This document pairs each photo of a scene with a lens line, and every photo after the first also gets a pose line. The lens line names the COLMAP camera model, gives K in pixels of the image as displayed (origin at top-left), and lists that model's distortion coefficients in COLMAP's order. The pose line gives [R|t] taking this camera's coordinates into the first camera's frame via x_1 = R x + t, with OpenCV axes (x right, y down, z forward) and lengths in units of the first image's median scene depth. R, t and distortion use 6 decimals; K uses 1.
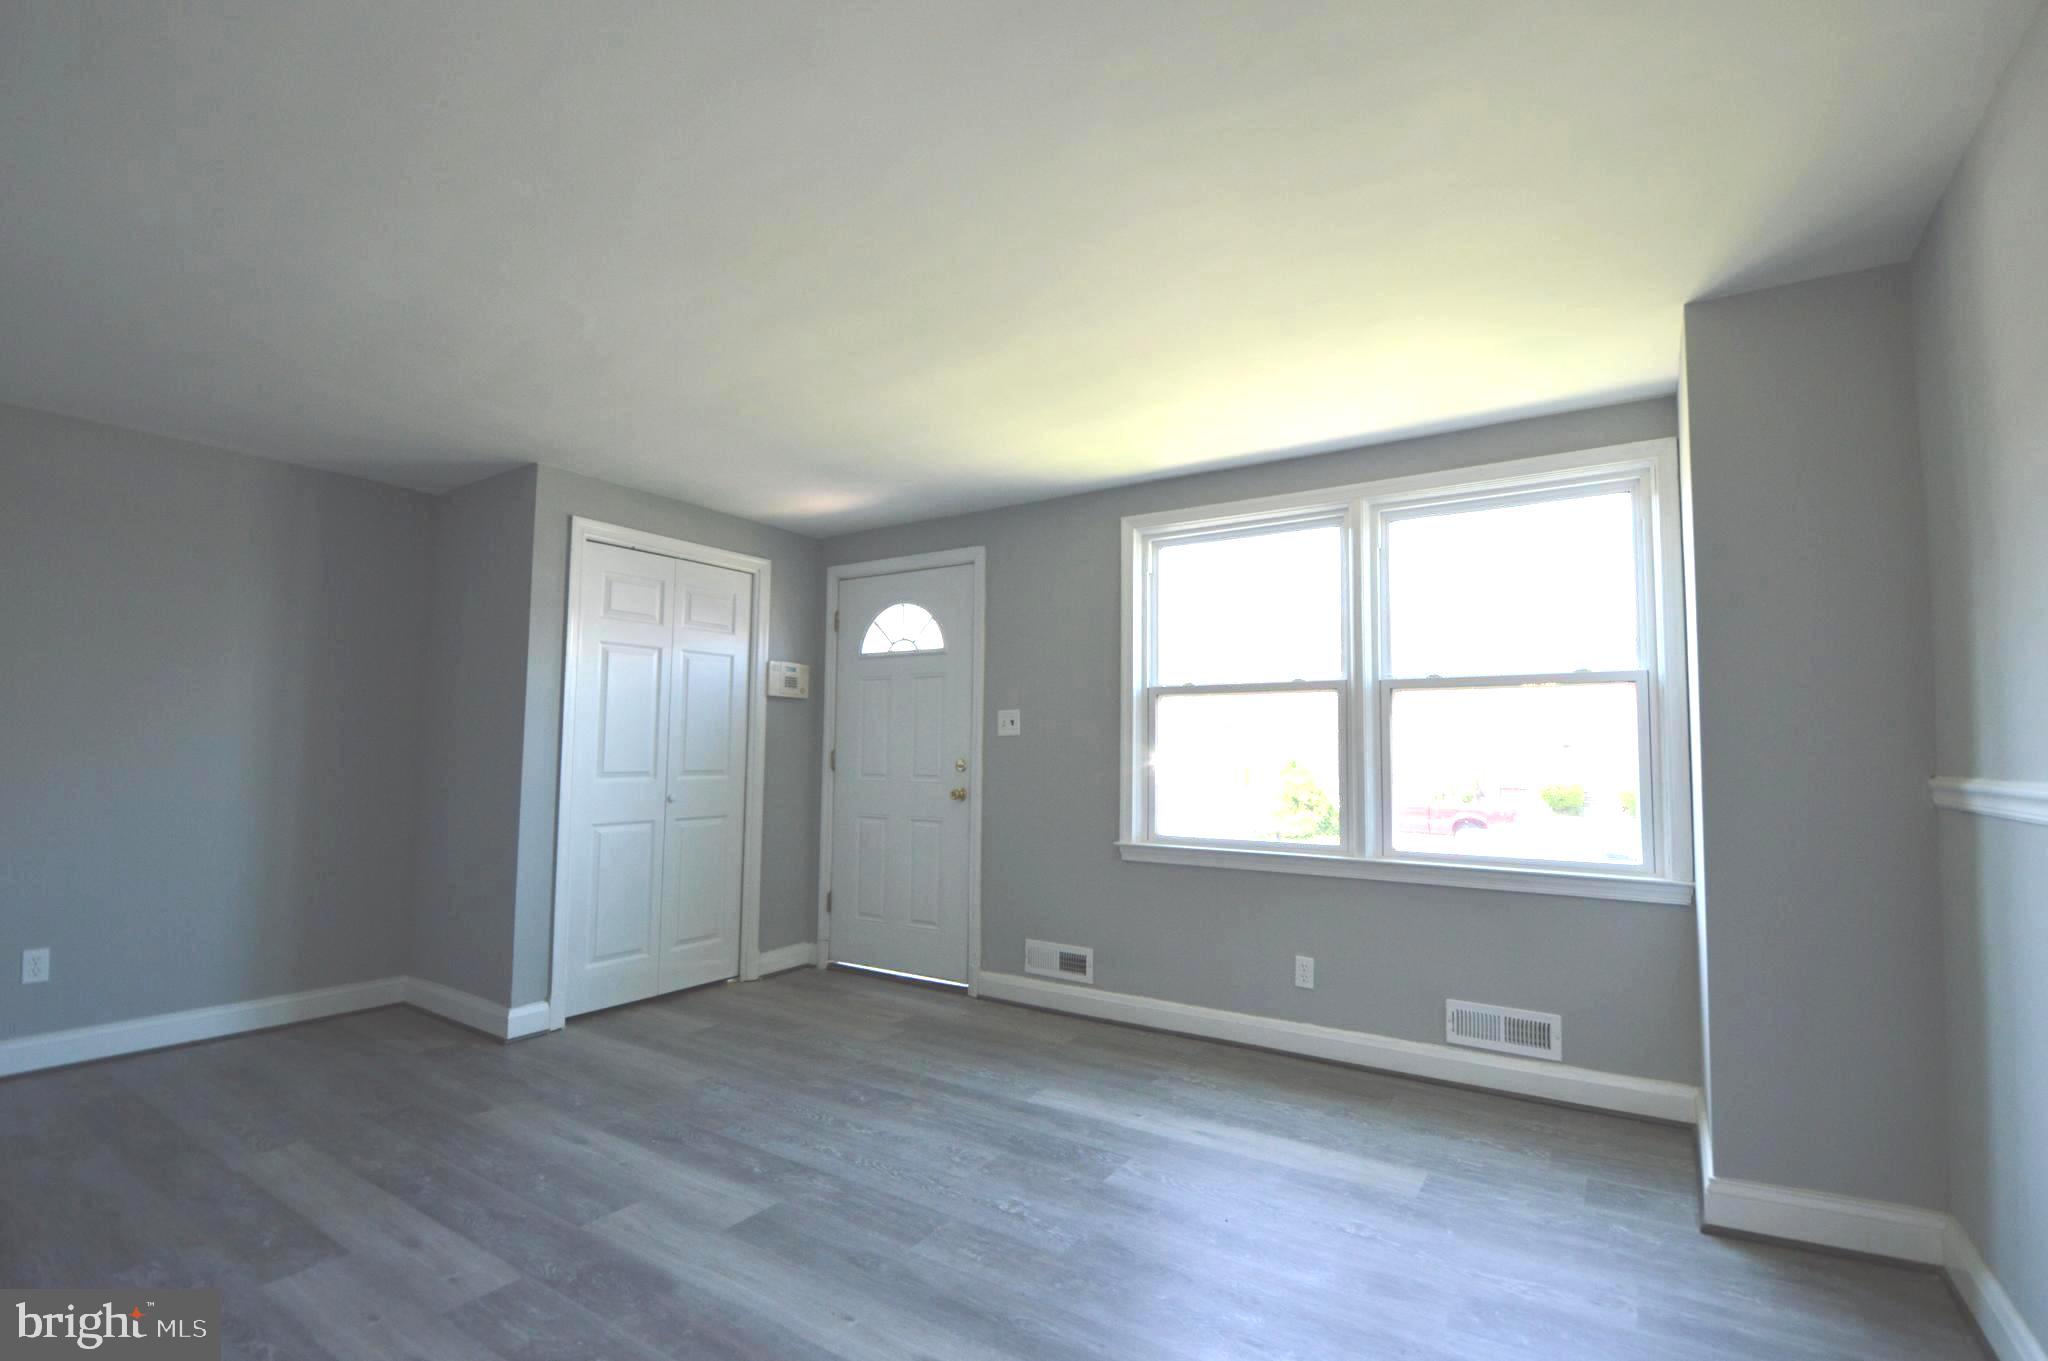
lens RADIAL K [[916.3, 0, 1050.5], [0, 916.3, 693.8], [0, 0, 1]] dist [0.013318, -0.021507]
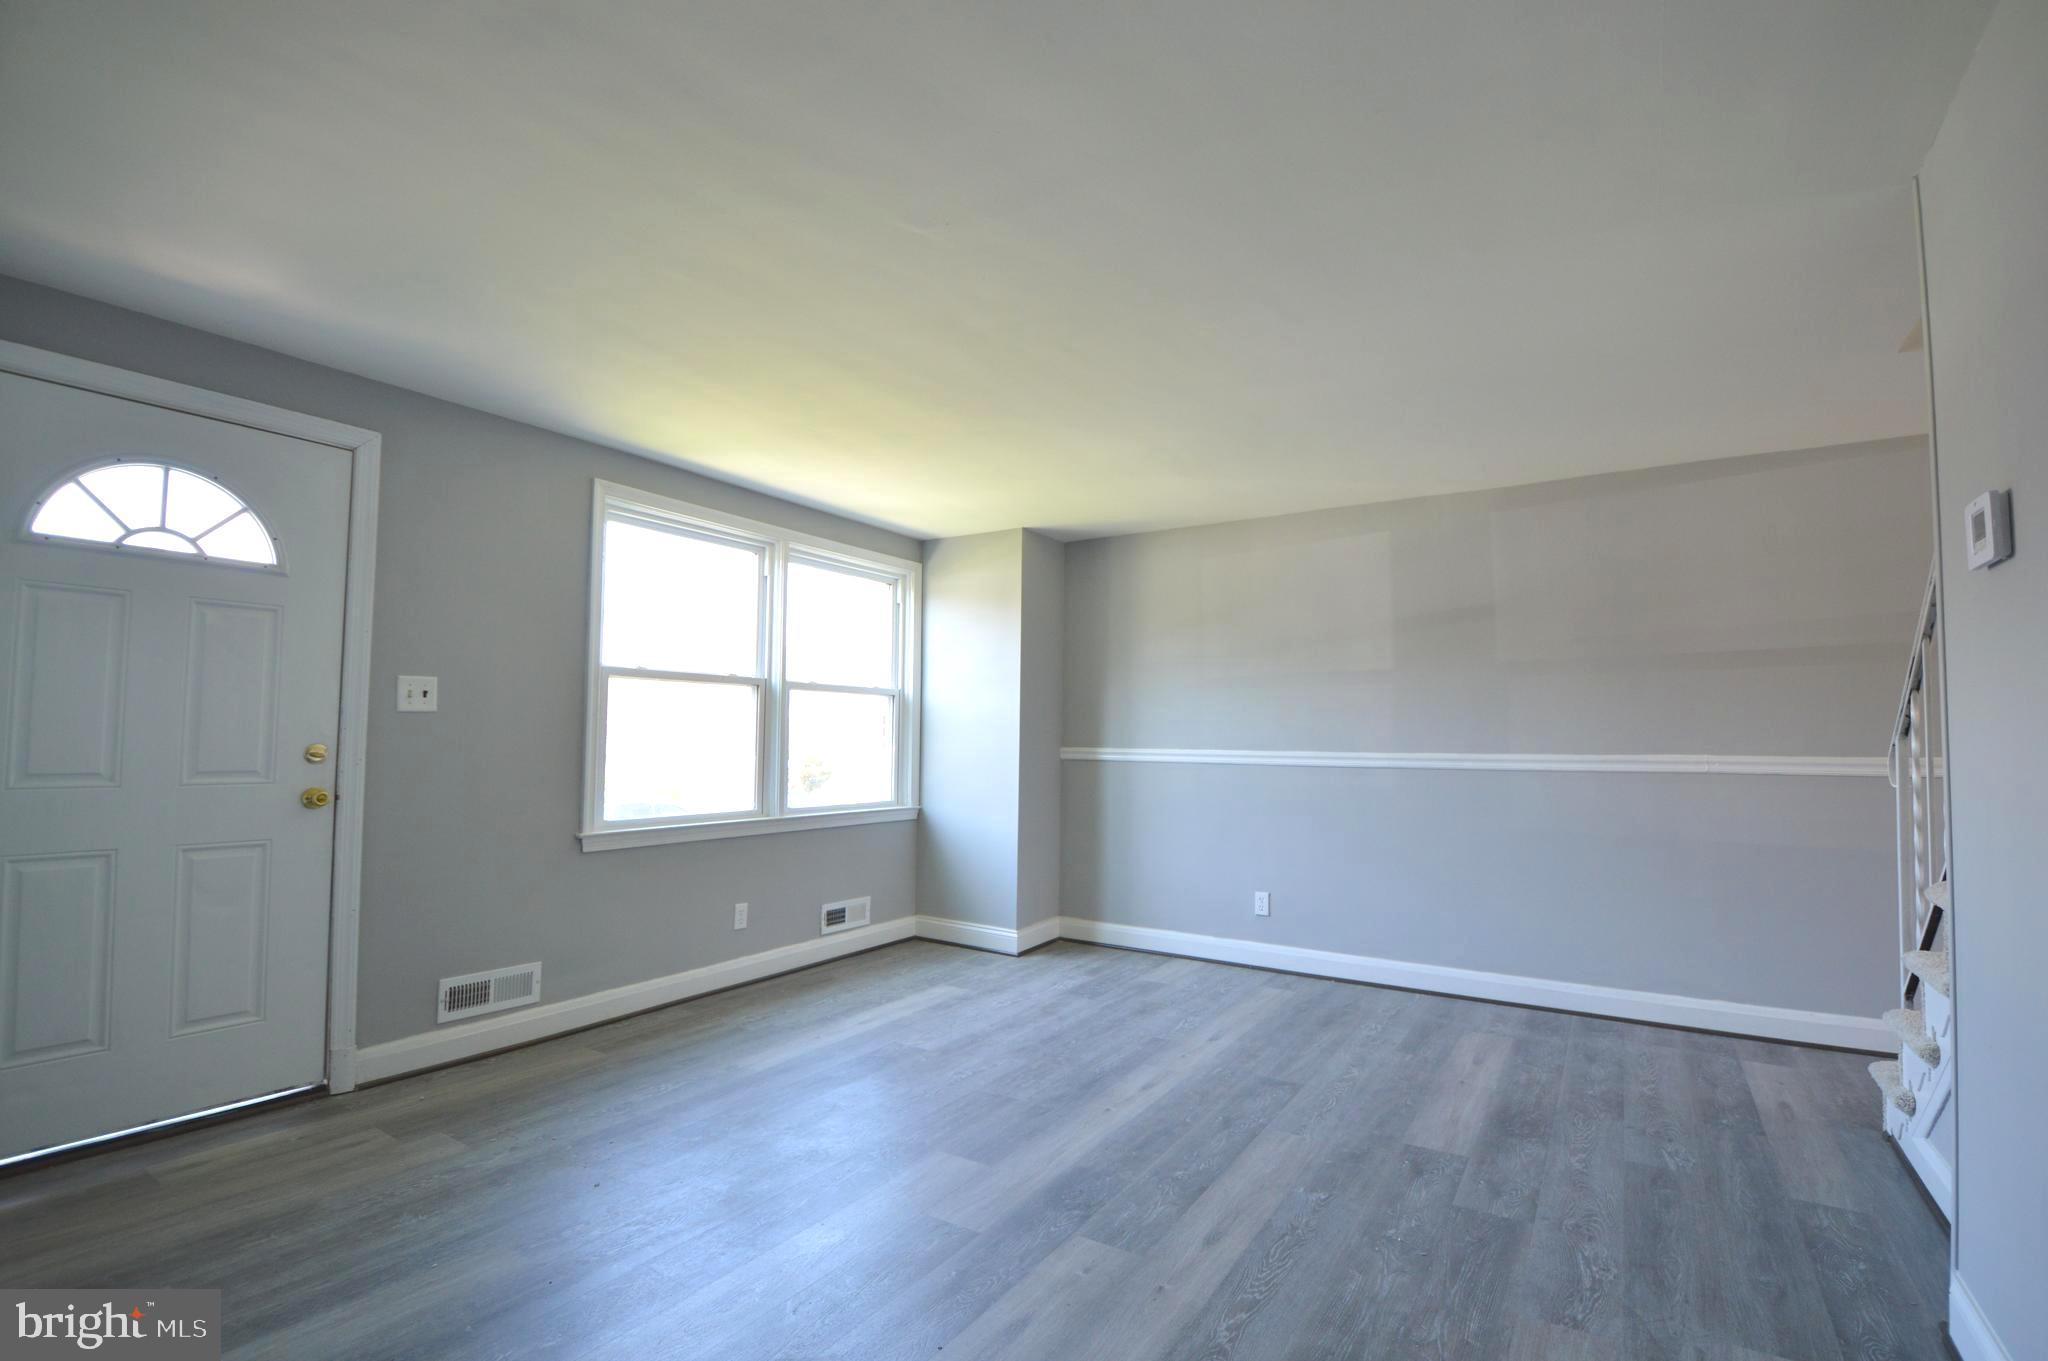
lens RADIAL K [[916.3, 0, 1050.5], [0, 916.3, 693.8], [0, 0, 1]] dist [0.013318, -0.021507]
pose [[-0.008278, 0.044127, 0.998992, -0.946028], [-0.073265, 0.996314, -0.044616, 0.033470], [-0.997278, -0.073560, -0.005015, 0.612420]]
